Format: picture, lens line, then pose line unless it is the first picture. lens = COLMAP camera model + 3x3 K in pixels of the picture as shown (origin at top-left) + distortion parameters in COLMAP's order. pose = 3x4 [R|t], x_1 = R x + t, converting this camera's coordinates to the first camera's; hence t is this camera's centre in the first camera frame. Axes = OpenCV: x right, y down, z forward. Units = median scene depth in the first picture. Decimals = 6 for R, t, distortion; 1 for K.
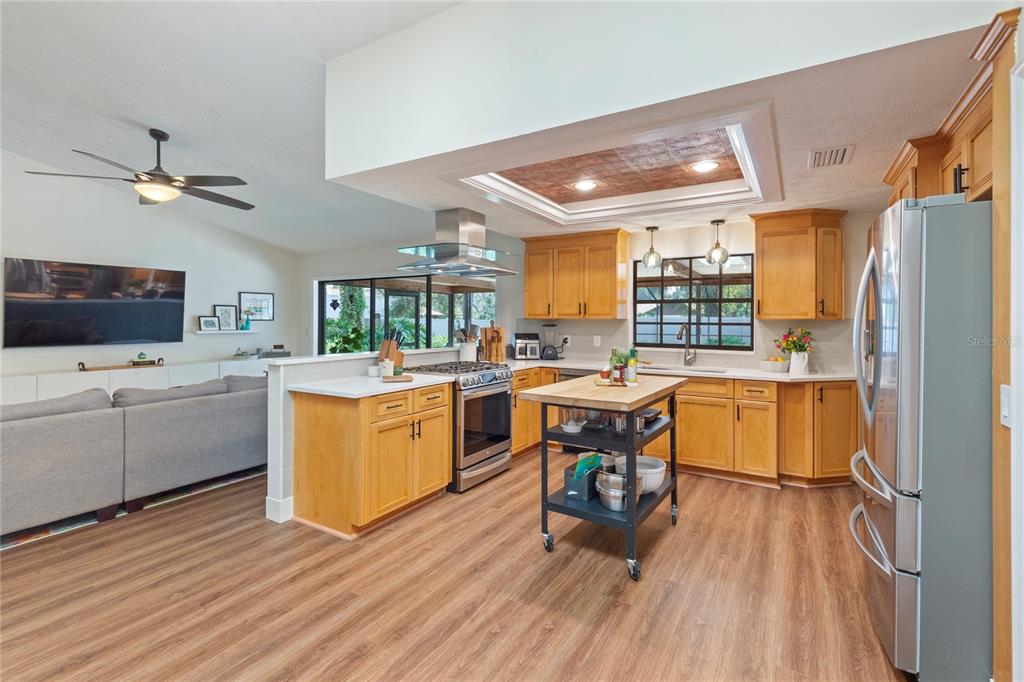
lens RADIAL K [[468.2, 0, 513.0], [0, 468.2, 317.4], [0, 0, 1]] dist [-0.000860, 0.000064]
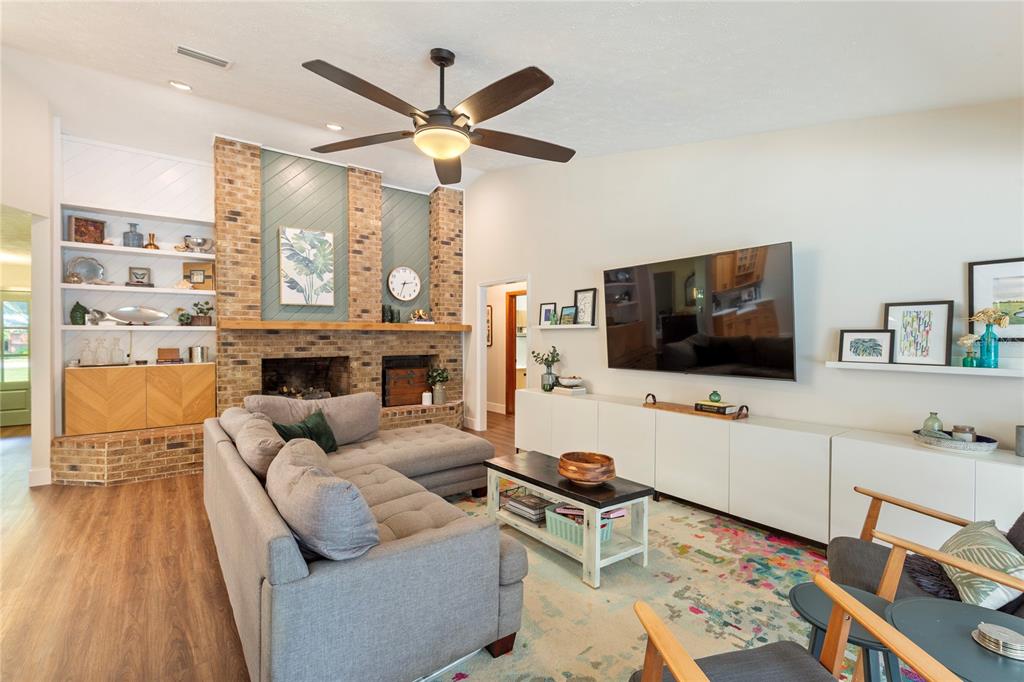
lens RADIAL K [[468.2, 0, 509.4], [0, 468.2, 341.8], [0, 0, 1]] dist [-0.000860, 0.000064]
pose [[-0.370017, 0.004782, -0.929013, -0.116989], [0.000397, 0.999987, 0.004990, 0.006574], [0.929025, 0.001478, -0.370014, 0.857334]]
